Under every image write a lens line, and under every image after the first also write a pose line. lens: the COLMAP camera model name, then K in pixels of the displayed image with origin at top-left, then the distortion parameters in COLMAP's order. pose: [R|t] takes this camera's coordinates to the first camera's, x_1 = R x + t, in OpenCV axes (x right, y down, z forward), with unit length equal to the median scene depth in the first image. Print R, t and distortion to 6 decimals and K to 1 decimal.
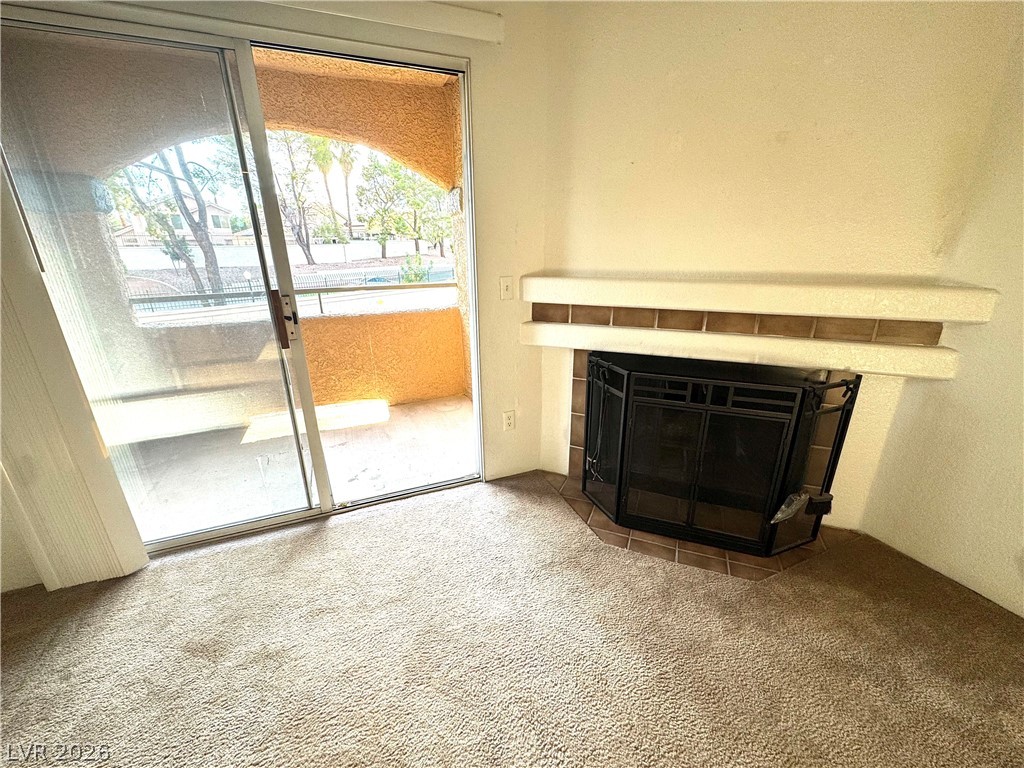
lens RADIAL K [[410.5, 0, 514.8], [0, 410.5, 383.4], [0, 0, 1]] dist [-0.000222, -0.000092]
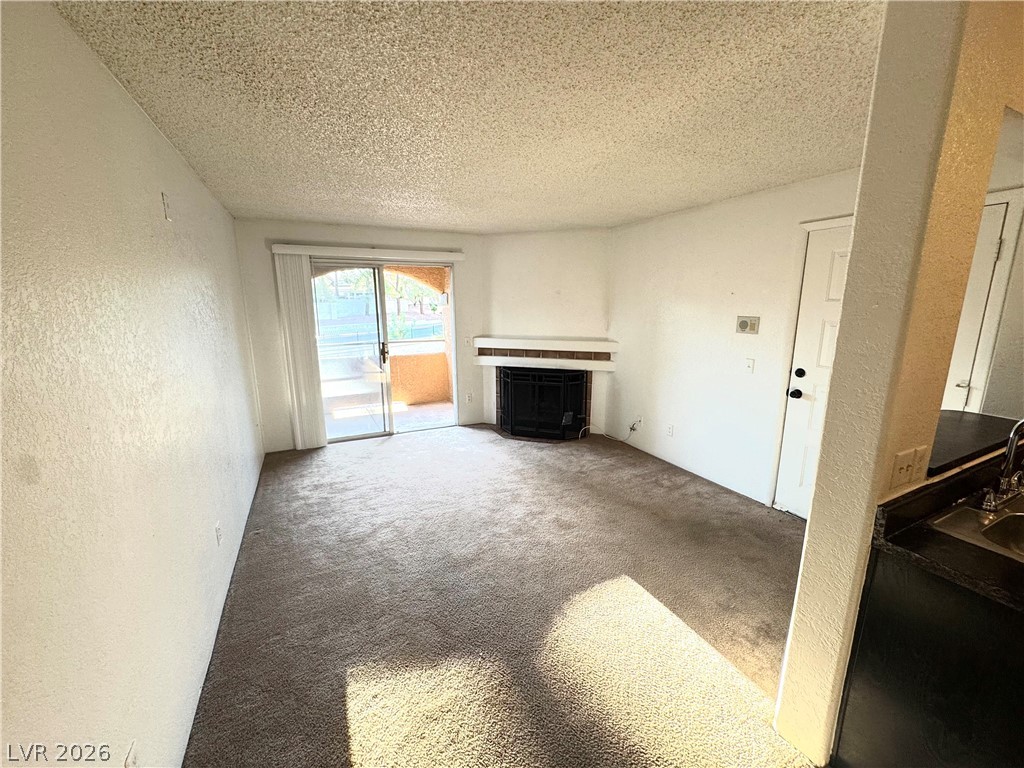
lens RADIAL K [[410.5, 0, 511.9], [0, 410.5, 383.5], [0, 0, 1]] dist [-0.000222, -0.000092]
pose [[0.998820, -0.007439, 0.047994, 0.129829], [0.013525, 0.991714, -0.127754, 0.345884], [-0.046646, 0.128252, 0.990644, -1.470825]]
